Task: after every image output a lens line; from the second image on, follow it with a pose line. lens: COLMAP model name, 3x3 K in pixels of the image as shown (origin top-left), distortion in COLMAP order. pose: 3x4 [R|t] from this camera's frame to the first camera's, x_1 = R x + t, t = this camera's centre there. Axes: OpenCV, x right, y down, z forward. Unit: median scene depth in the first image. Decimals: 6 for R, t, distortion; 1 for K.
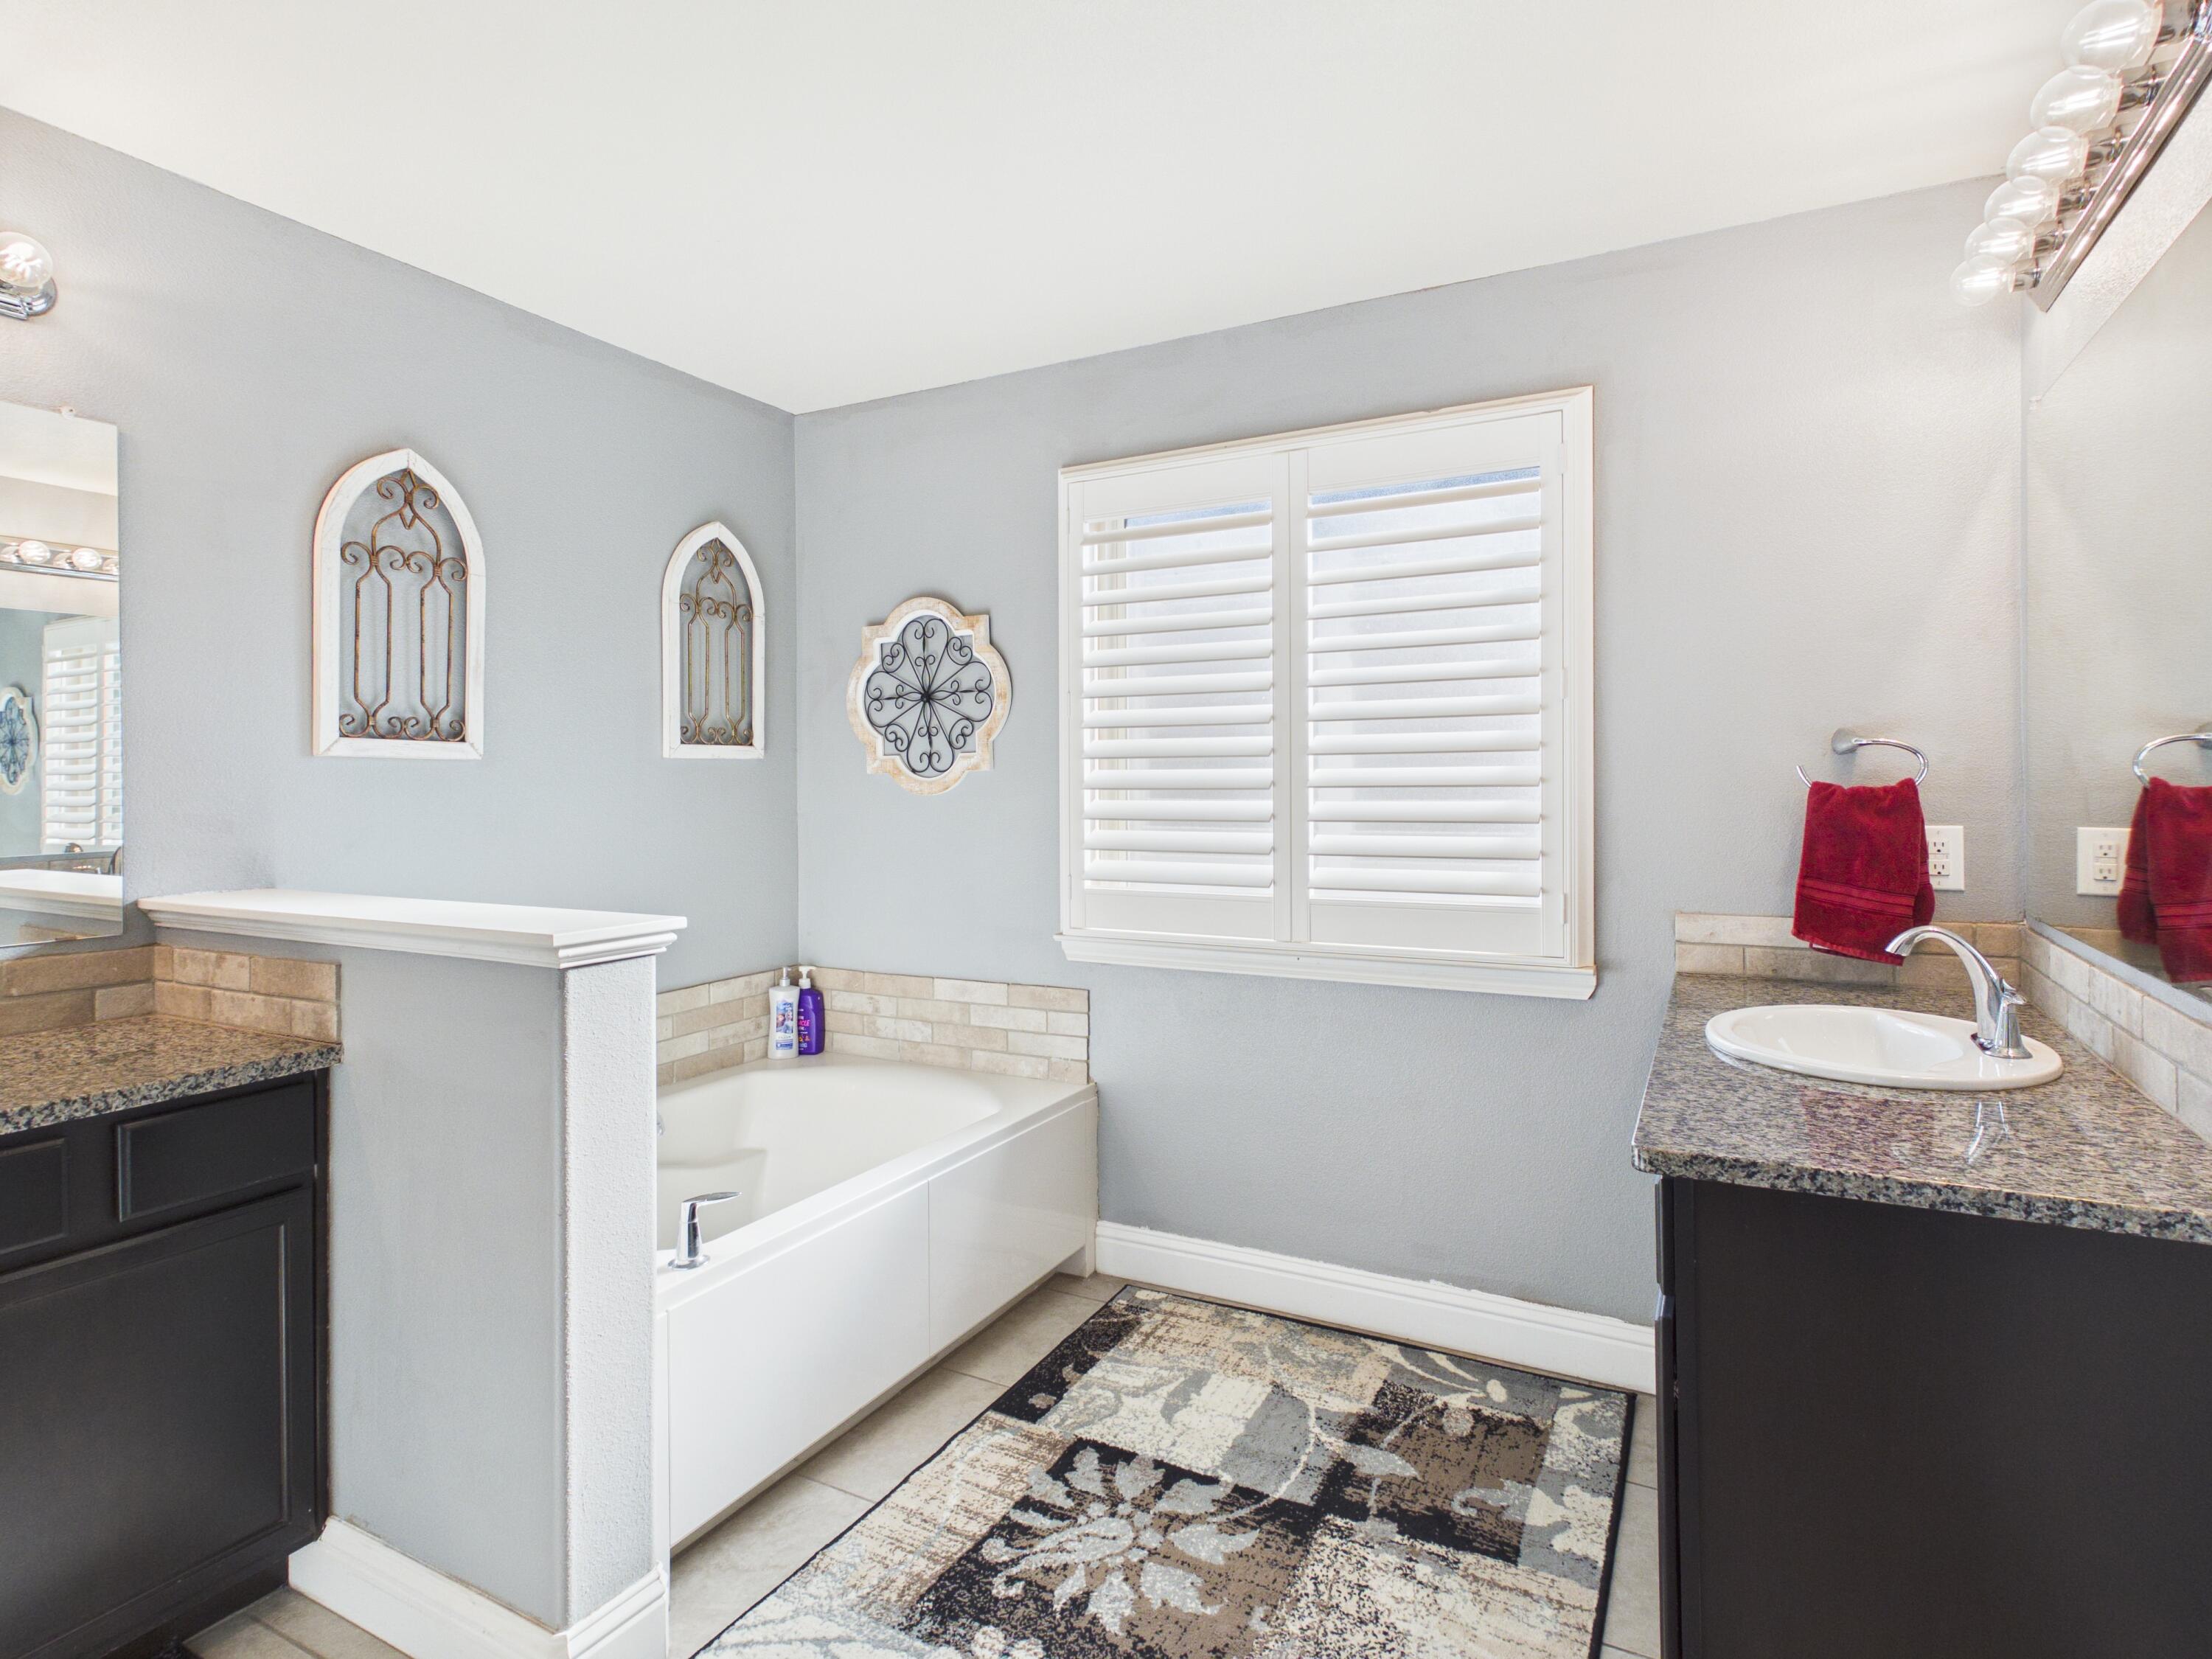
lens RADIAL K [[1160.8, 0, 1107.9], [0, 1160.8, 776.0], [0, 0, 1]] dist [-0.000237, -0.000088]
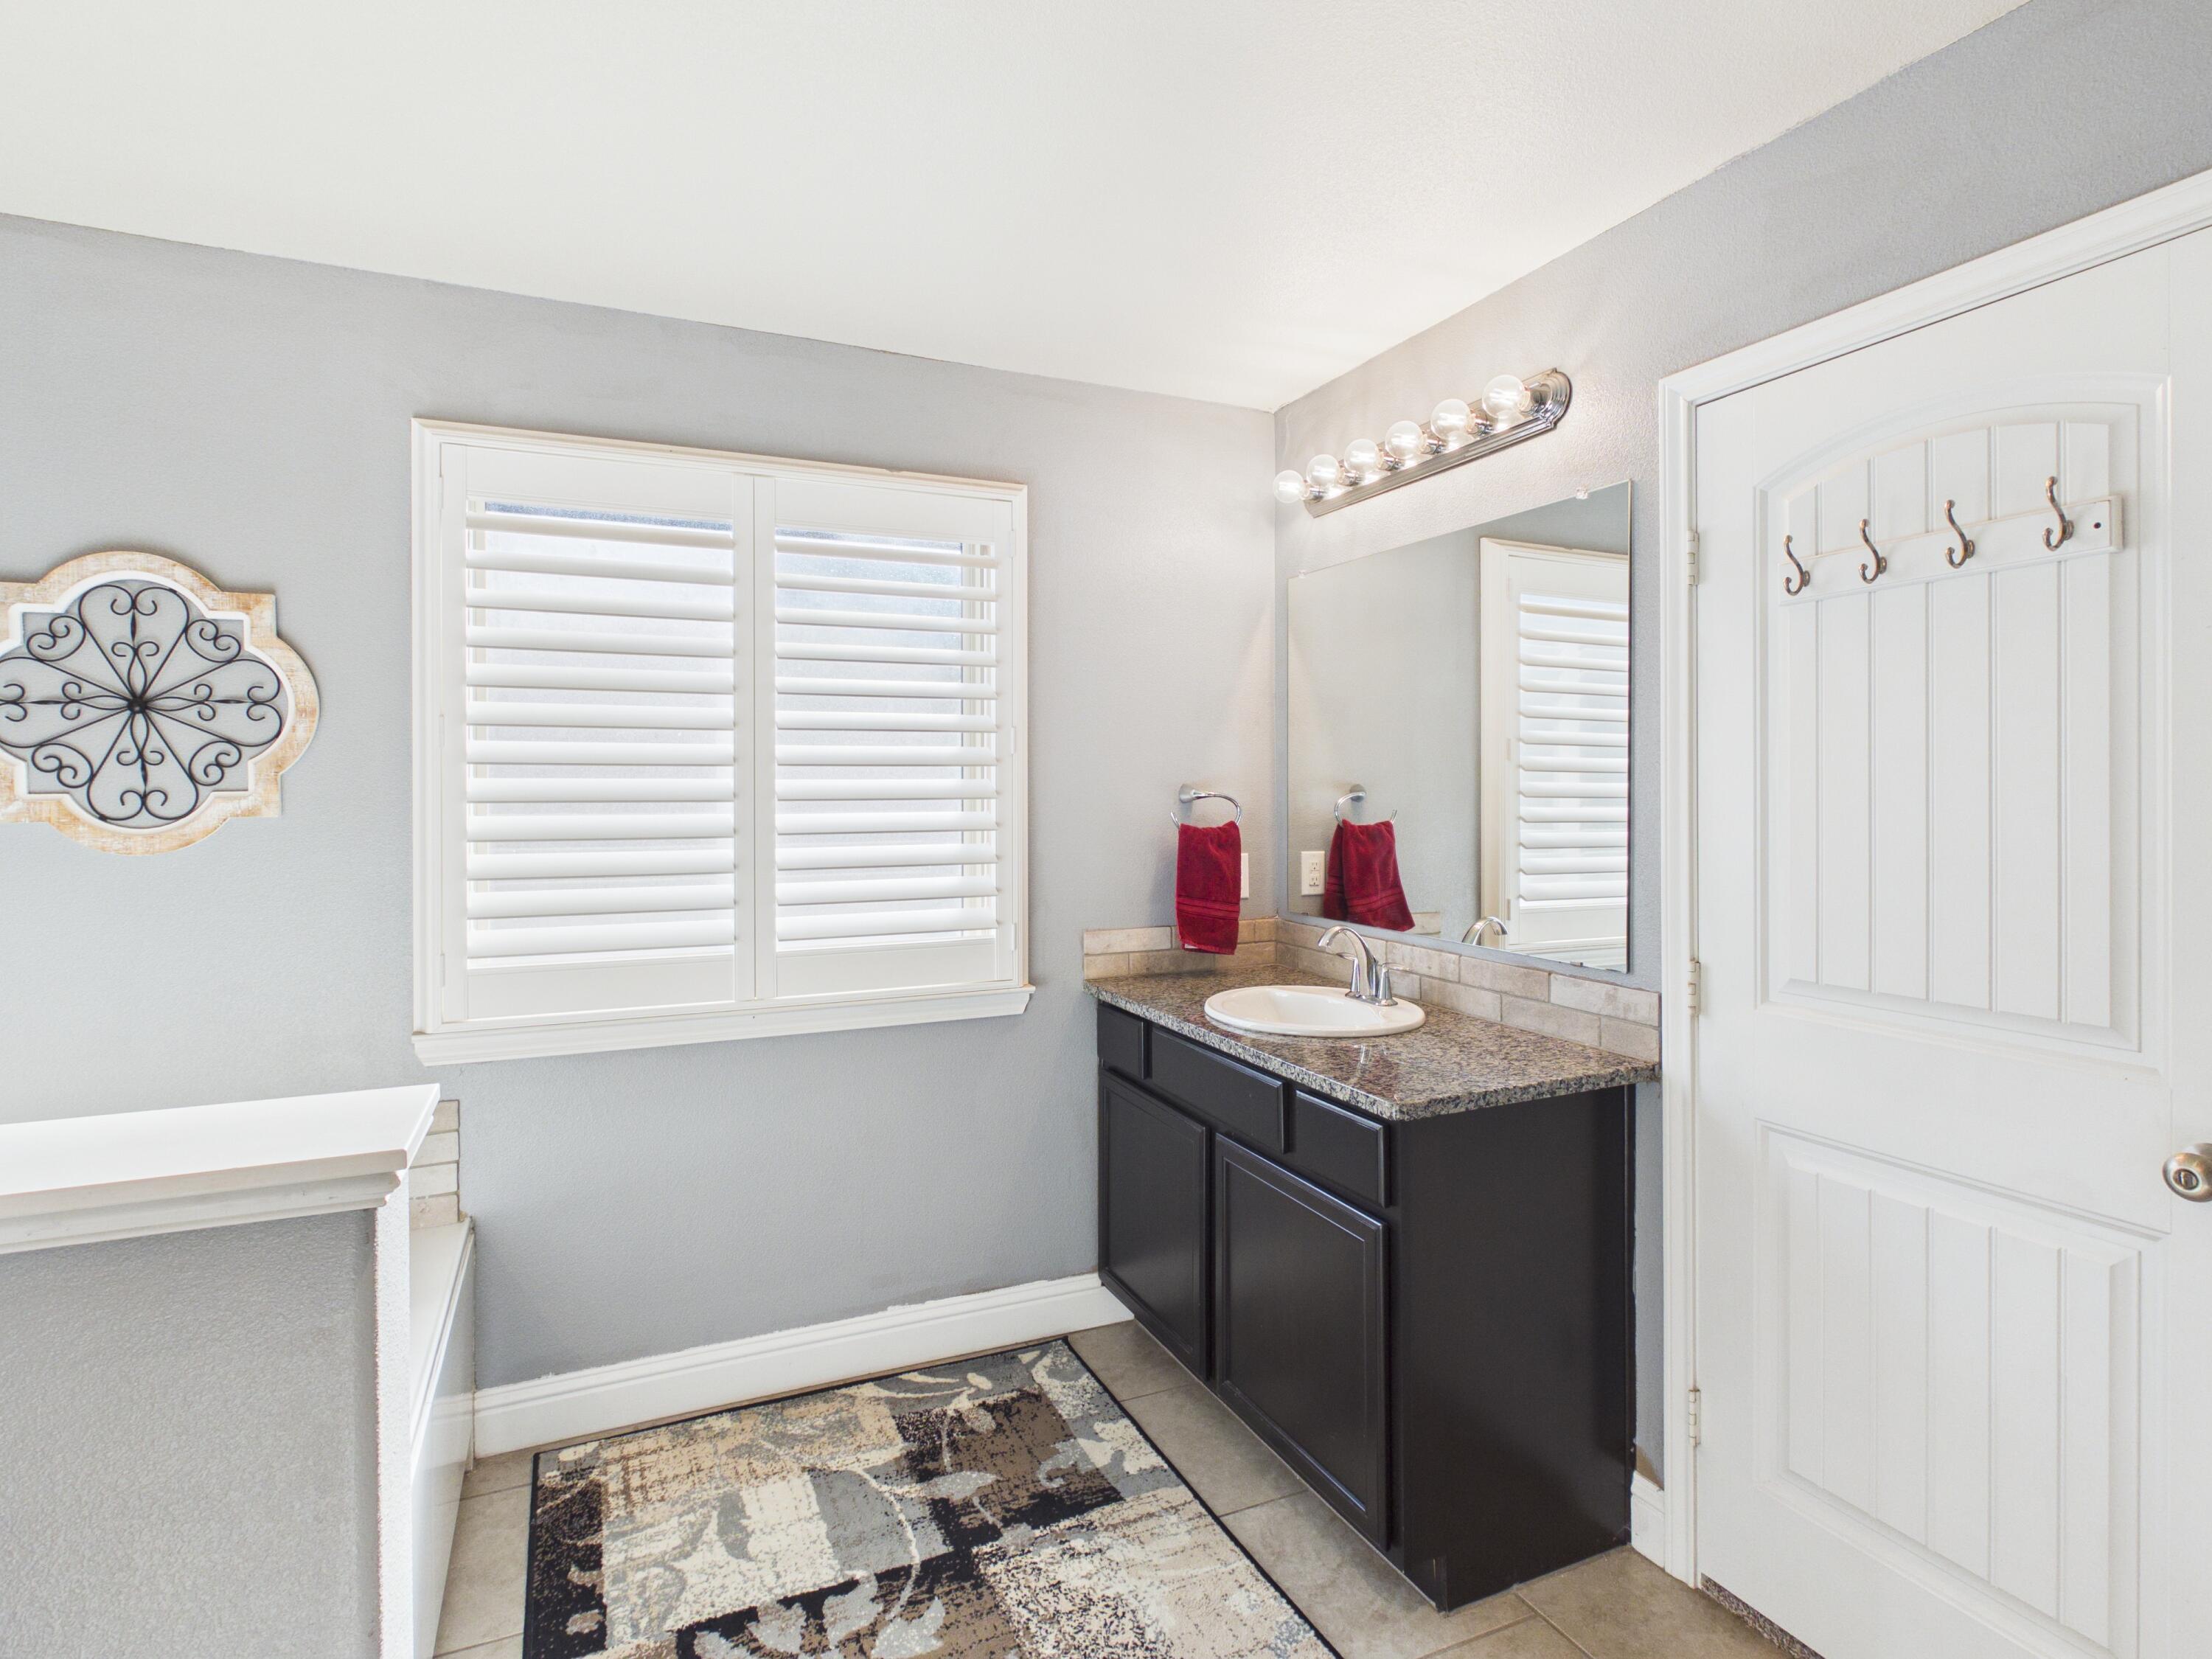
lens RADIAL K [[1157.2, 0, 1109.5], [0, 1157.2, 786.3], [0, 0, 1]] dist [-0.001716, 0.000057]
pose [[0.608959, 0.007360, 0.793167, -0.463793], [-0.003632, 0.999972, -0.006491, -0.027450], [-0.793193, 0.001072, 0.608969, 0.233978]]
